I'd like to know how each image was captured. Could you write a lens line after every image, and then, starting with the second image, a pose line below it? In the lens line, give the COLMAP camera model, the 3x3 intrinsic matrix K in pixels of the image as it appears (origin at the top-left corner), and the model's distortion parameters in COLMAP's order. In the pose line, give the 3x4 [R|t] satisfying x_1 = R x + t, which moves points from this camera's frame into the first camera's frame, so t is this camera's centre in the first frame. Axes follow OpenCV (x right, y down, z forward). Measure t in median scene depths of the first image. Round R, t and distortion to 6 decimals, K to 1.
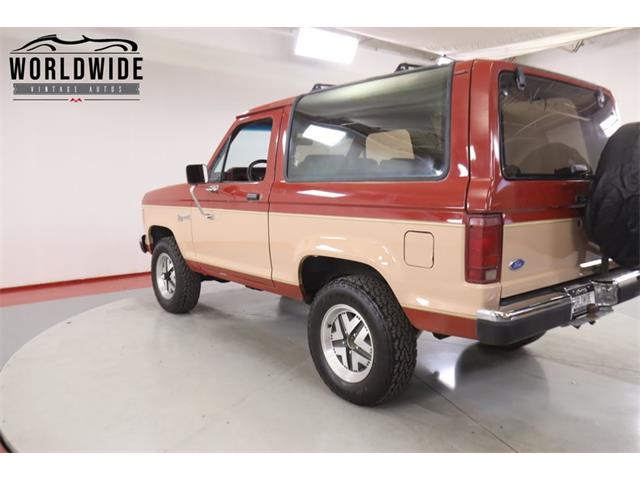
lens RADIAL K [[534.2, 0, 320.0], [0, 534.2, 240.0], [0, 0, 1]] dist [-0.010784, 0.004362]
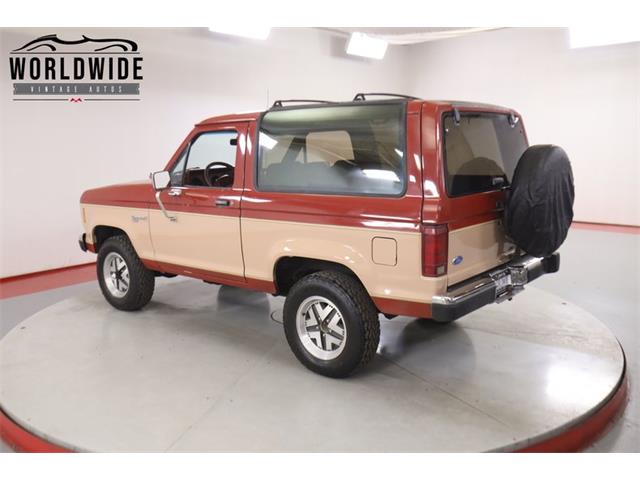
lens RADIAL K [[617.7, 0, 320.2], [0, 617.7, 230.8], [0, 0, 1]] dist [0.008102, -0.001693]
pose [[0.980609, -0.040737, 0.191696, -0.210385], [0.033314, 0.998571, 0.041789, -0.083854], [-0.193124, -0.034592, 0.980564, -0.358188]]
